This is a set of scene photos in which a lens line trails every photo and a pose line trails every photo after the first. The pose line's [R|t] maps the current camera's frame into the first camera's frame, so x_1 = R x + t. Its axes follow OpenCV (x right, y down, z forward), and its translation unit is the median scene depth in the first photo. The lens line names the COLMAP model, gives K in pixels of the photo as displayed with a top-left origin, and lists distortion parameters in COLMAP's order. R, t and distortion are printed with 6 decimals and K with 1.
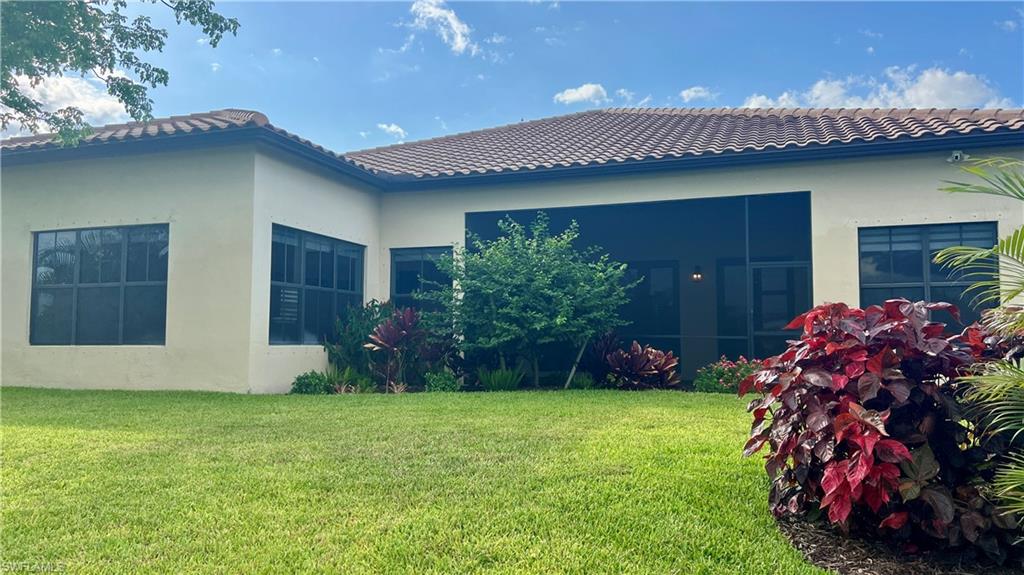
lens RADIAL K [[764.7, 0, 507.7], [0, 764.7, 284.5], [0, 0, 1]] dist [0.068888, -0.073593]
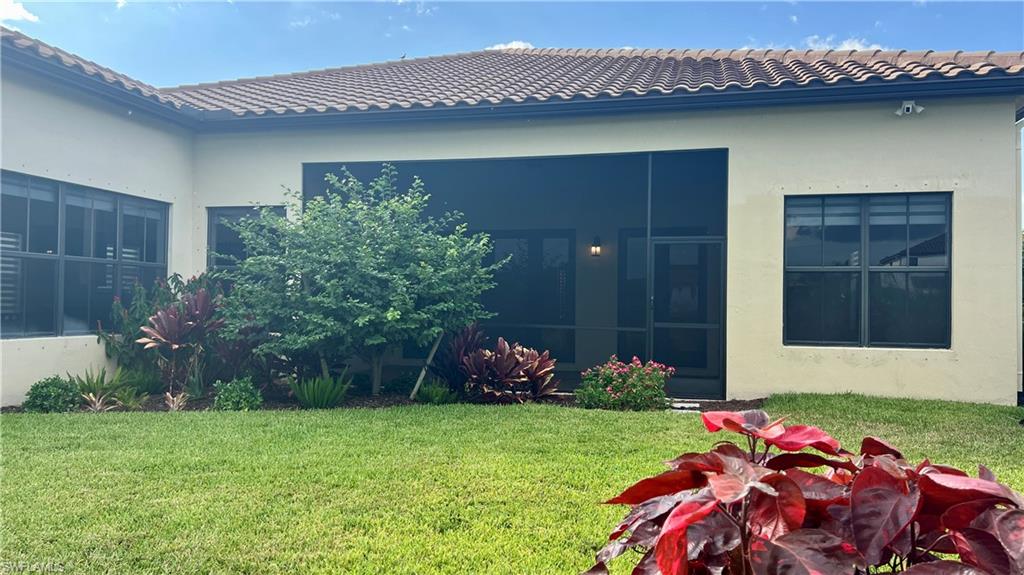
lens RADIAL K [[764.7, 0, 504.9], [0, 764.7, 292.9], [0, 0, 1]] dist [0.068888, -0.073593]
pose [[0.995518, 0.011794, 0.093829, 0.092367], [-0.017813, 0.997818, 0.063582, -0.018823], [-0.092874, -0.064969, 0.993556, 0.227772]]
